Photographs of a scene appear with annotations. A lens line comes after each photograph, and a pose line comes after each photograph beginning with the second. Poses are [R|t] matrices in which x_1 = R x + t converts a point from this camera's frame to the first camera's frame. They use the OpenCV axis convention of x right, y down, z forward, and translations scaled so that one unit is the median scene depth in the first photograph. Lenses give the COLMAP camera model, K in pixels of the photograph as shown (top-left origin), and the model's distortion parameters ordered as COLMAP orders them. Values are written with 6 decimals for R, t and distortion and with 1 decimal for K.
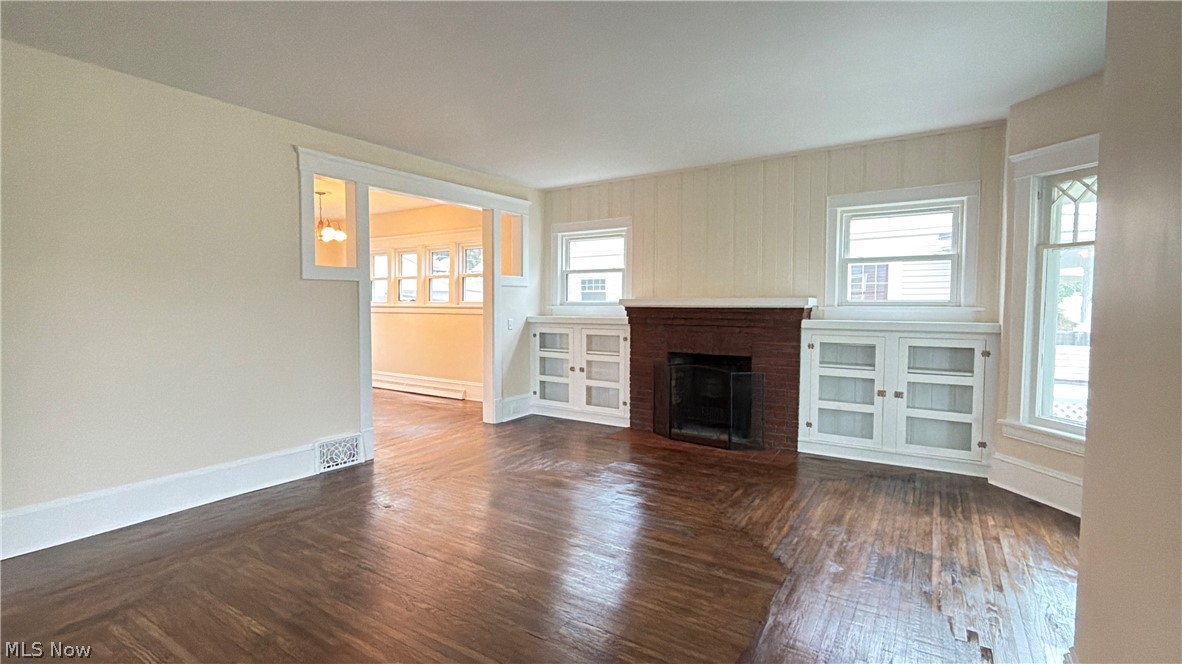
lens RADIAL K [[543.4, 0, 583.5], [0, 543.4, 331.9], [0, 0, 1]] dist [0.022839, -0.003181]
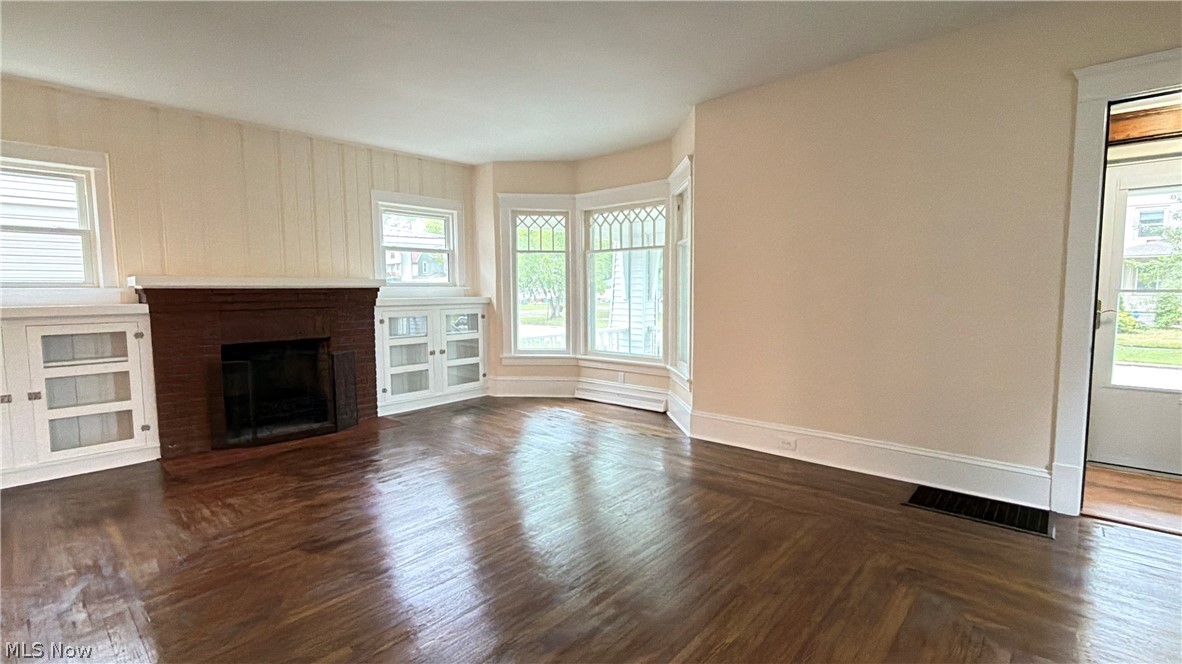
lens RADIAL K [[543.4, 0, 578.3], [0, 543.4, 325.6], [0, 0, 1]] dist [0.022839, -0.003181]
pose [[0.168225, -0.074753, 0.982910, -0.527202], [0.053036, 0.996363, 0.066699, -0.016710], [-0.984321, 0.040909, 0.171578, 0.333605]]
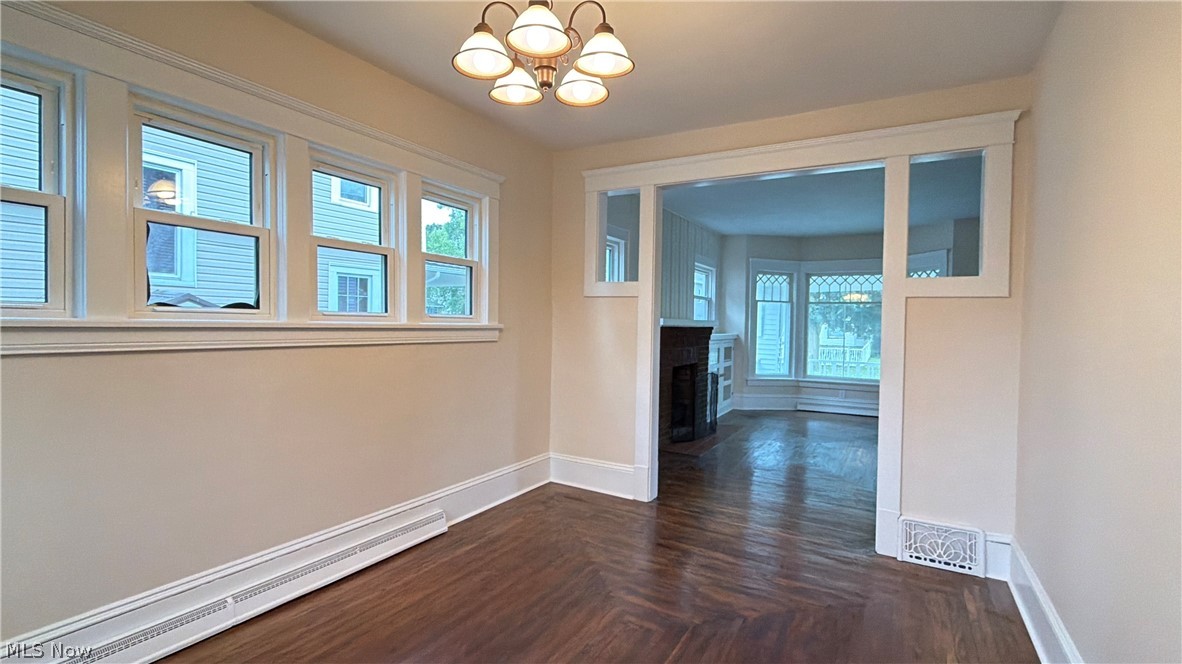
lens RADIAL K [[543.4, 0, 581.3], [0, 543.4, 330.9], [0, 0, 1]] dist [0.022839, -0.003181]
pose [[-0.066176, -0.024806, 0.997500, -0.901948], [0.026080, 0.999306, 0.026581, -0.068648], [-0.997467, 0.027774, -0.065483, 1.209137]]
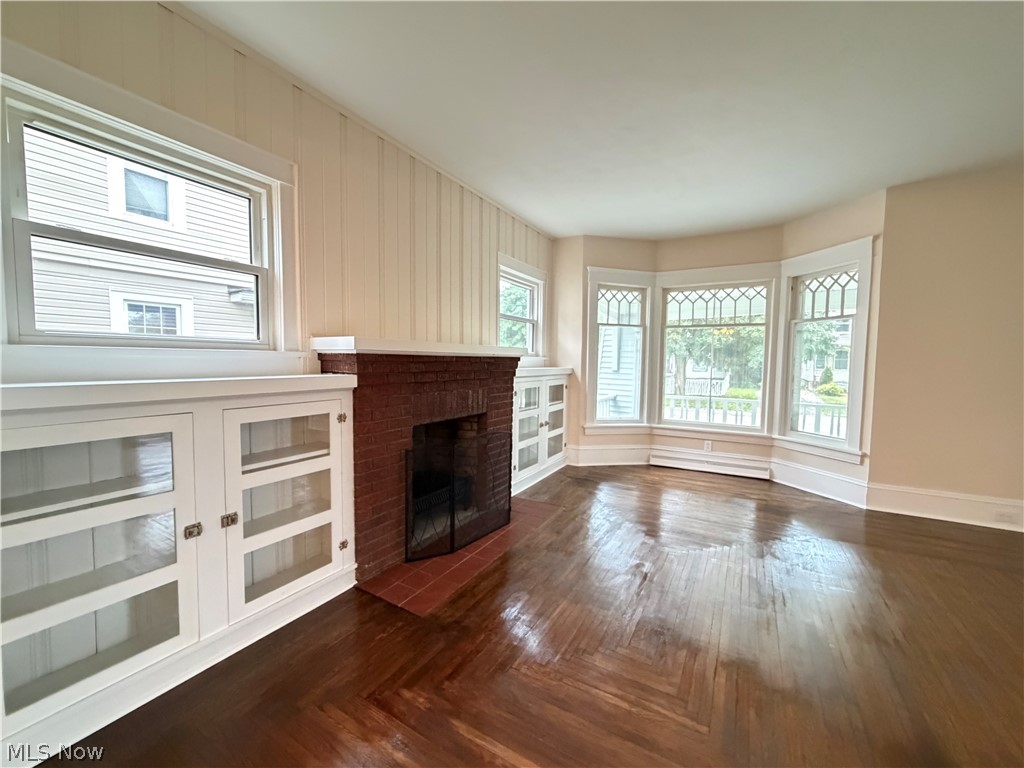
lens RADIAL K [[412.0, 0, 498.1], [0, 412.0, 378.5], [0, 0, 1]] dist [-0.000346, 0.000817]
pose [[-0.047510, -0.053831, 0.997419, -0.311028], [0.031775, 0.997960, 0.055374, -0.040016], [-0.998365, 0.034324, -0.045702, 0.887495]]
